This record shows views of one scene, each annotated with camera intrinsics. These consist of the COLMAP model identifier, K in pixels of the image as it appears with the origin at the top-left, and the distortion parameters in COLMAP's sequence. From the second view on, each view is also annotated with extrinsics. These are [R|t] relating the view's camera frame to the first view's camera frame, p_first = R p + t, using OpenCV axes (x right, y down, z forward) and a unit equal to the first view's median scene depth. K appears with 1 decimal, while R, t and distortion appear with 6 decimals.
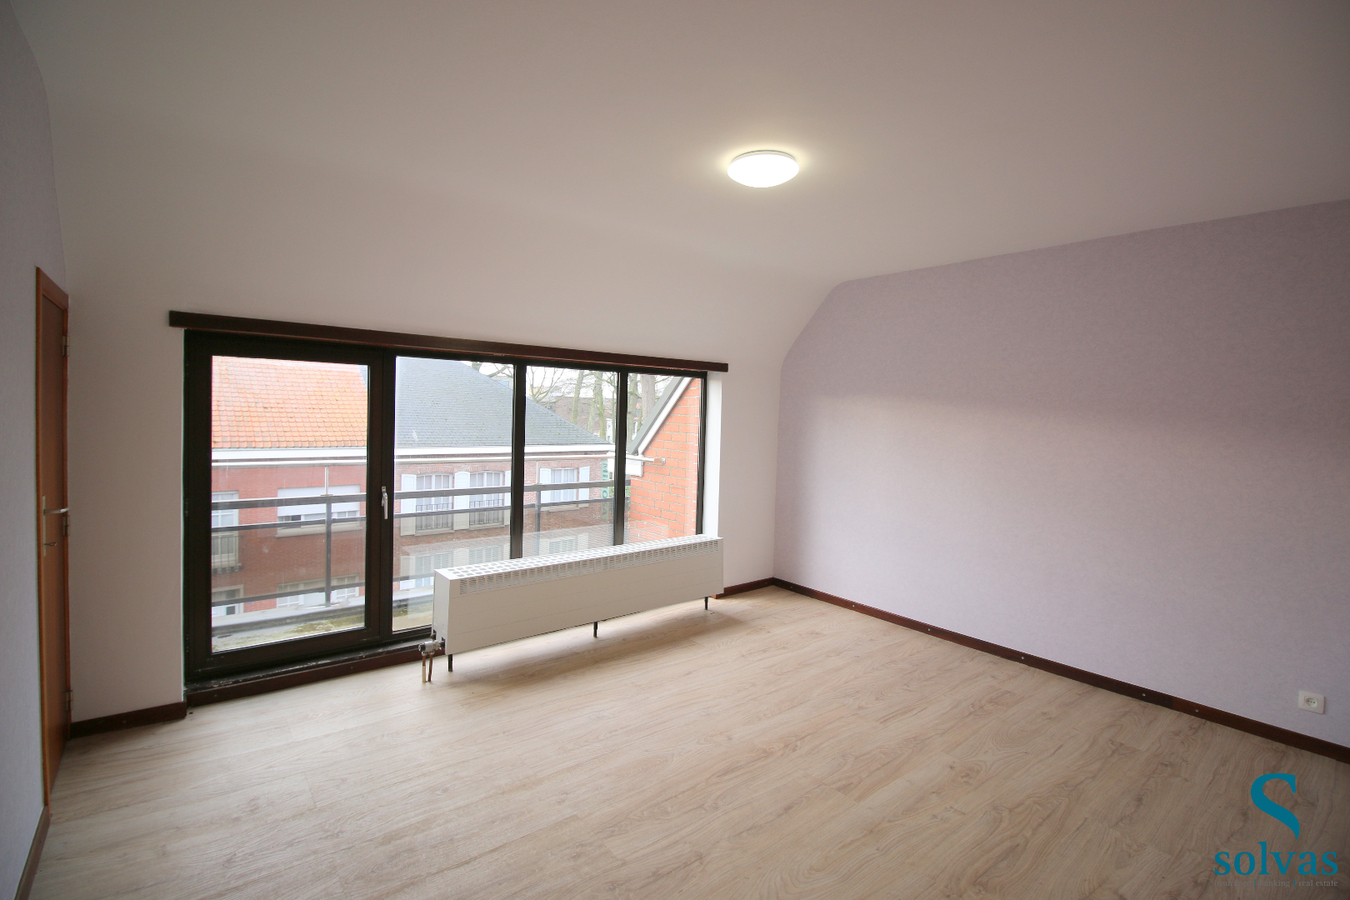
lens RADIAL K [[619.1, 0, 674.4], [0, 619.1, 448.1], [0, 0, 1]] dist [0.001628, 0.000043]
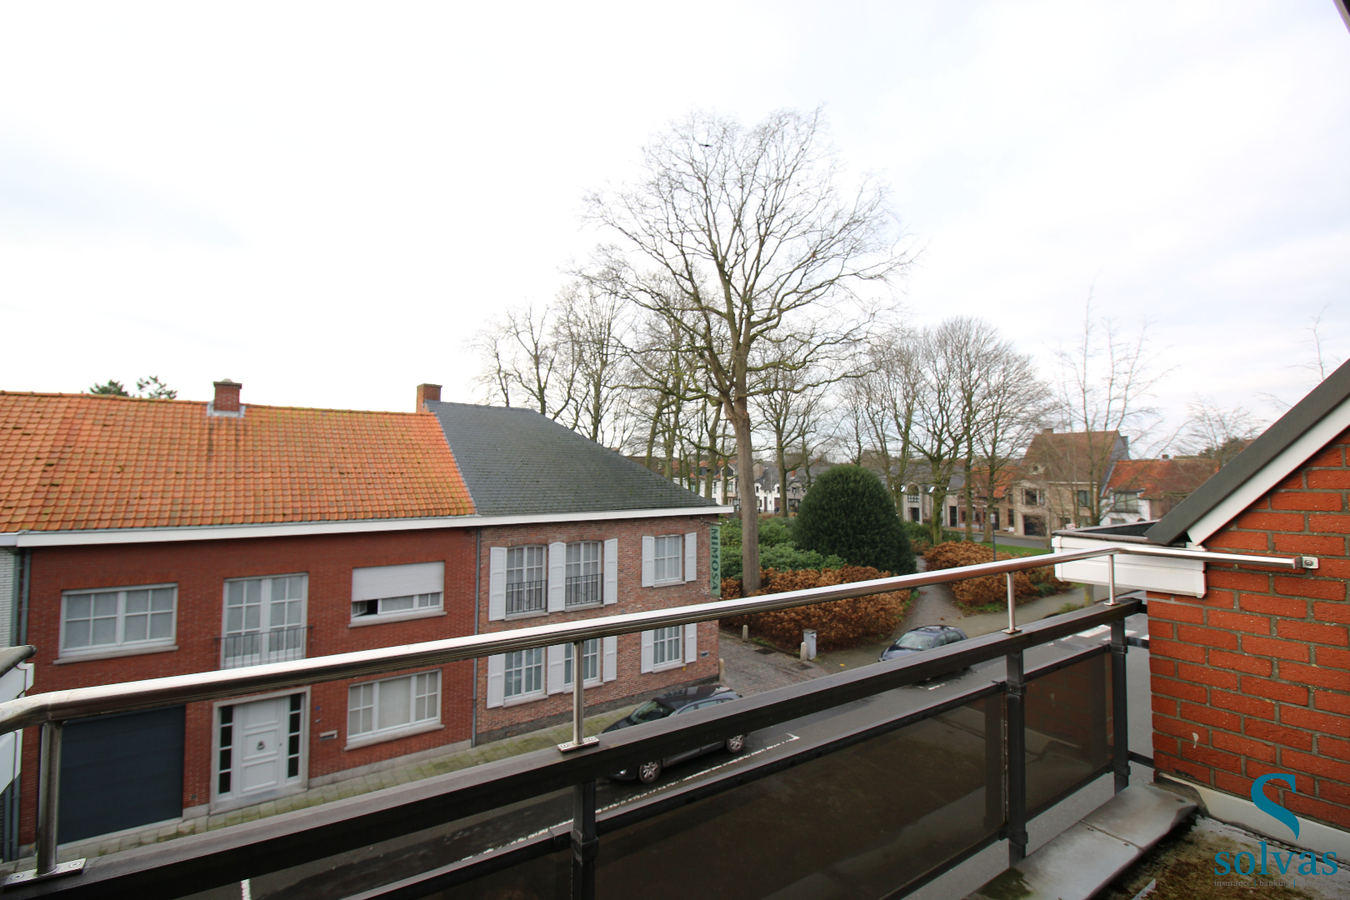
lens RADIAL K [[619.1, 0, 676.1], [0, 619.1, 448.7], [0, 0, 1]] dist [0.001628, 0.000043]
pose [[0.996241, -0.028170, -0.081918, -0.123005], [0.020381, 0.995324, -0.094414, -0.007906], [0.084194, 0.092389, 0.992157, 0.177594]]
